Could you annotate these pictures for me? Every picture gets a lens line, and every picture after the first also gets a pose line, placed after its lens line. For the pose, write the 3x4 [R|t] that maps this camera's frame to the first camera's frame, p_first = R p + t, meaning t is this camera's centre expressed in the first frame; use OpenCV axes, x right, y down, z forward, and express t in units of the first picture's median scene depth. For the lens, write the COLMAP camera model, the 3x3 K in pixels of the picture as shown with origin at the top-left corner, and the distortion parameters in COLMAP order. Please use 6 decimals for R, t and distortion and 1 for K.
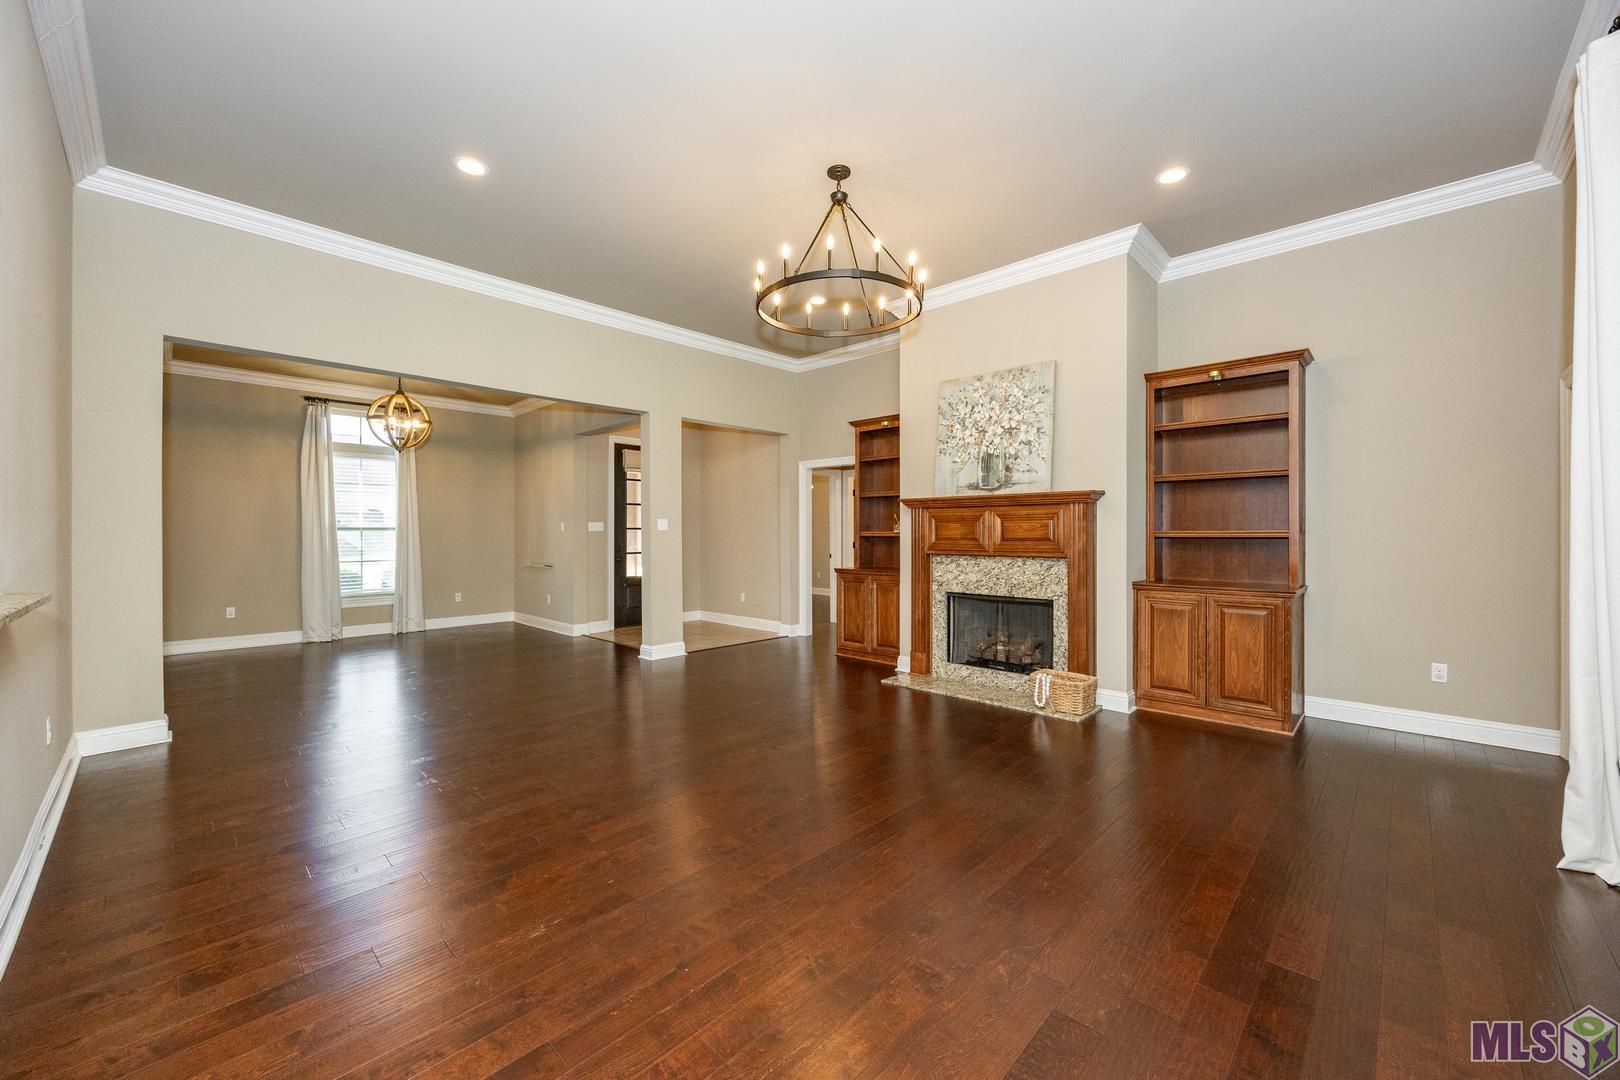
lens RADIAL K [[627.2, 0, 803.7], [0, 627.2, 532.7], [0, 0, 1]] dist [-0.000891, -0.000136]
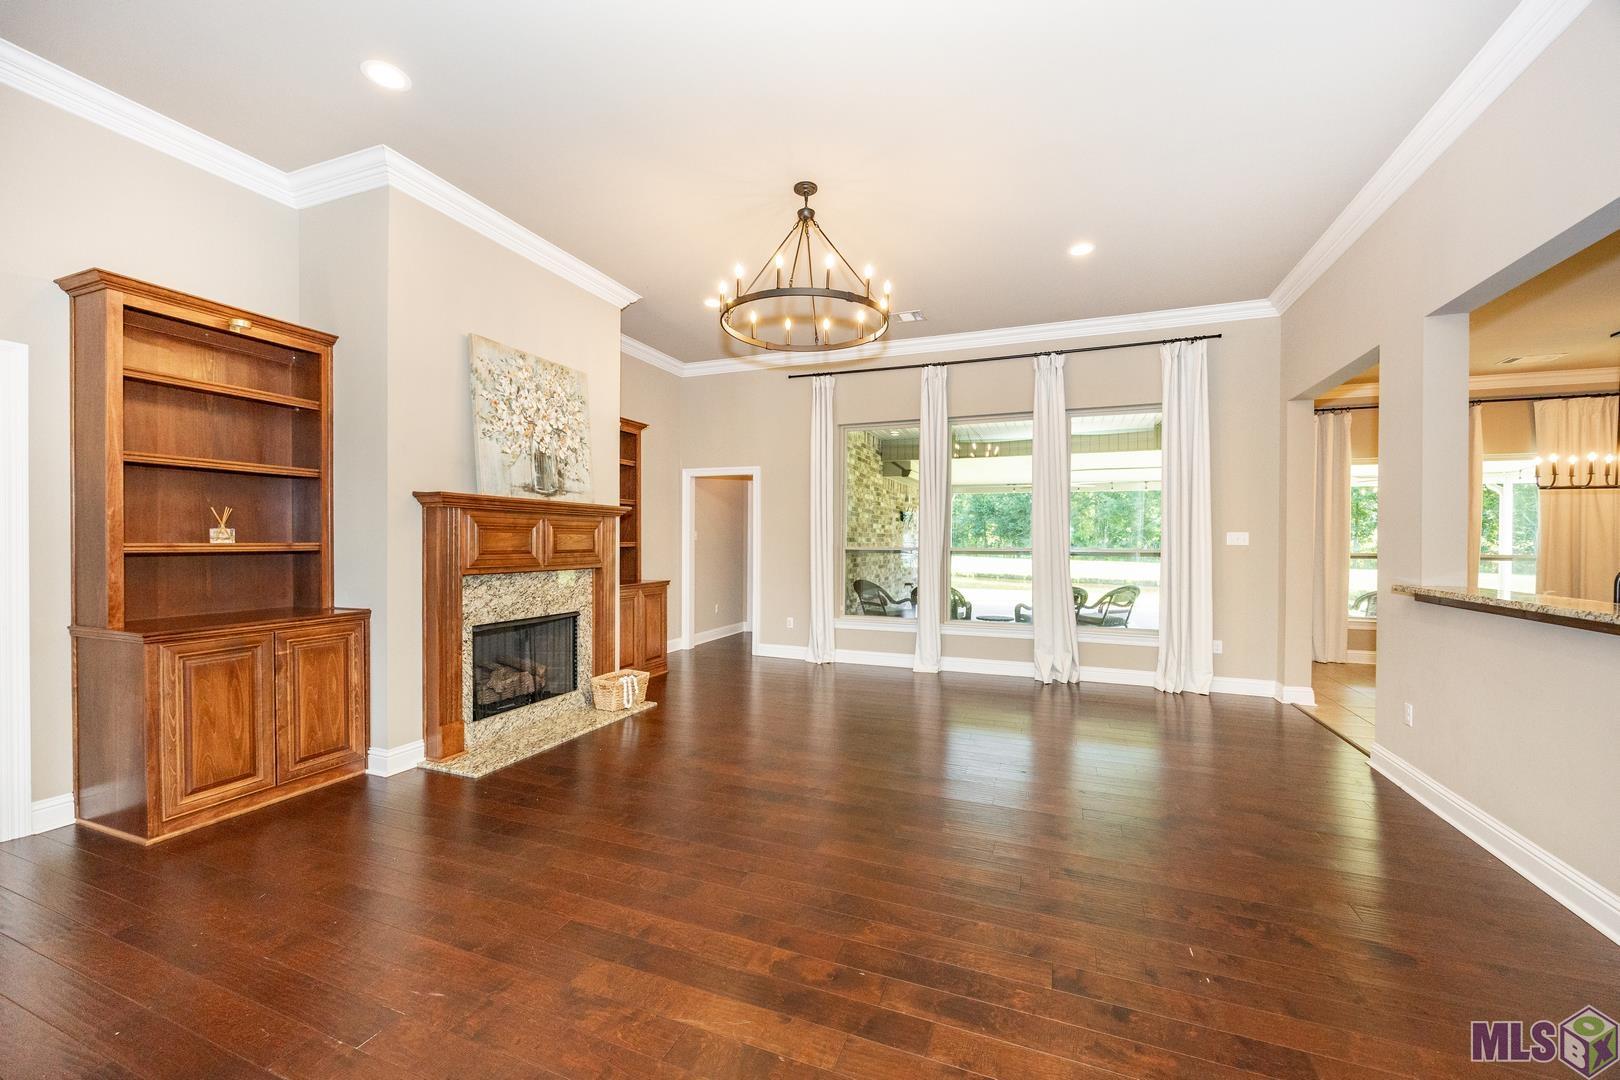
lens RADIAL K [[638.1, 0, 829.4], [0, 638.1, 543.2], [0, 0, 1]] dist [-0.001238, -0.000080]
pose [[-0.410756, -0.002935, 0.911741, -0.625917], [-0.002322, 0.999995, 0.002173, -0.004054], [-0.911742, -0.001225, -0.410760, 0.946315]]
